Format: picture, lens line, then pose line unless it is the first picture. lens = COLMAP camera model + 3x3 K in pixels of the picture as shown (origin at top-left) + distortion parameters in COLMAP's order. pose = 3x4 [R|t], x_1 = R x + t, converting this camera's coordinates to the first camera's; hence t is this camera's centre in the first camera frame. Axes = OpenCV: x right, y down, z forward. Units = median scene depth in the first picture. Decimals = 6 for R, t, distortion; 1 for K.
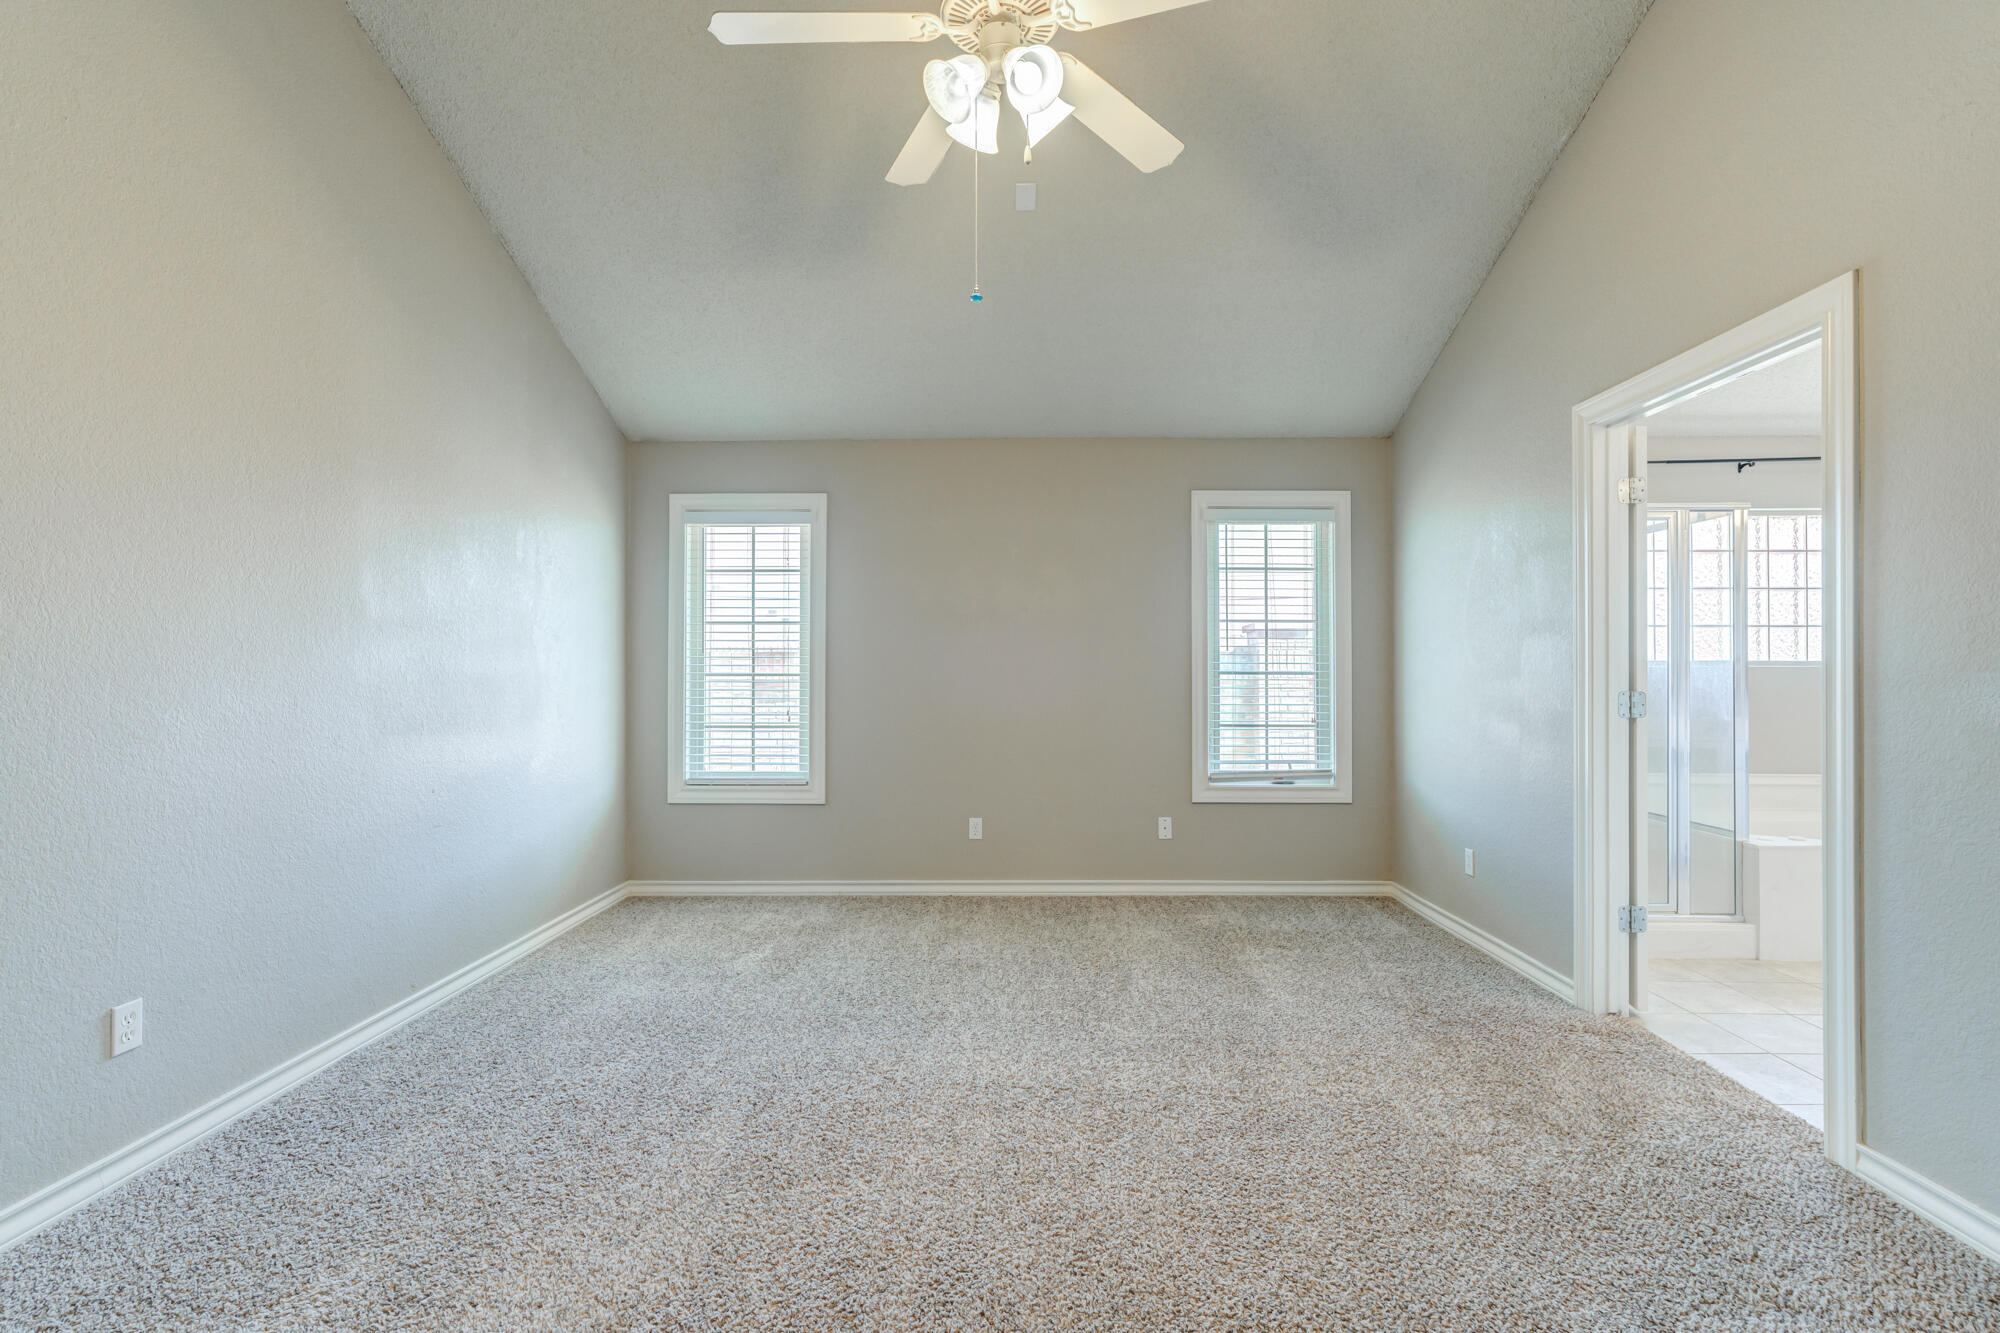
lens RADIAL K [[938.6, 0, 1009.8], [0, 938.6, 672.5], [0, 0, 1]] dist [-0.007638, 0.012732]
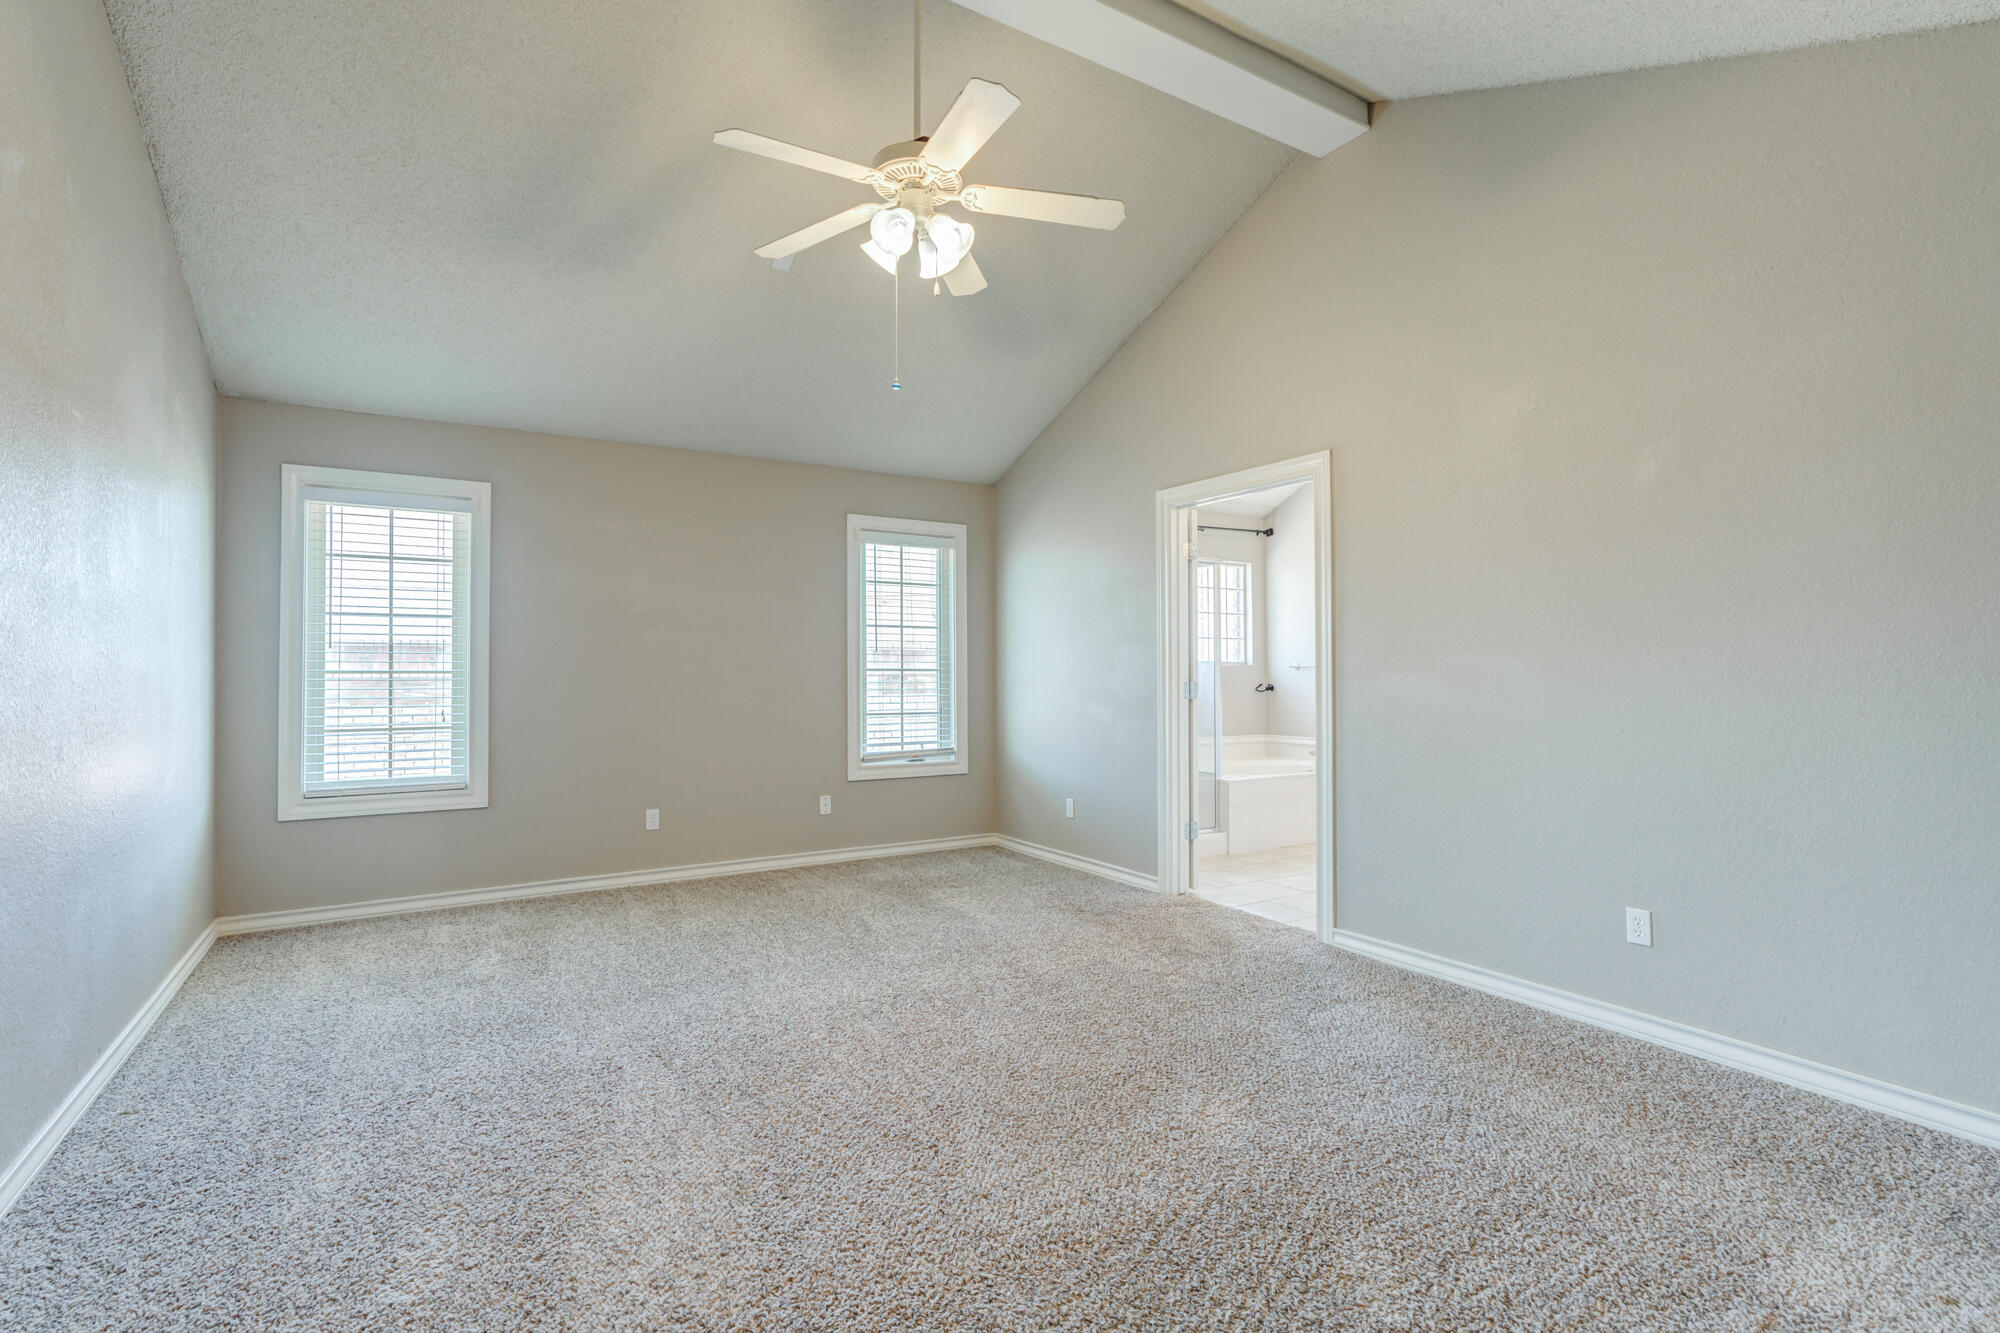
lens RADIAL K [[938.6, 0, 989.2], [0, 938.6, 661.2], [0, 0, 1]] dist [-0.007638, 0.012732]
pose [[0.850010, 0.004118, 0.526750, -0.286655], [0.000040, 0.999969, -0.007882, -0.001051], [-0.526766, 0.006721, 0.849984, -0.087974]]
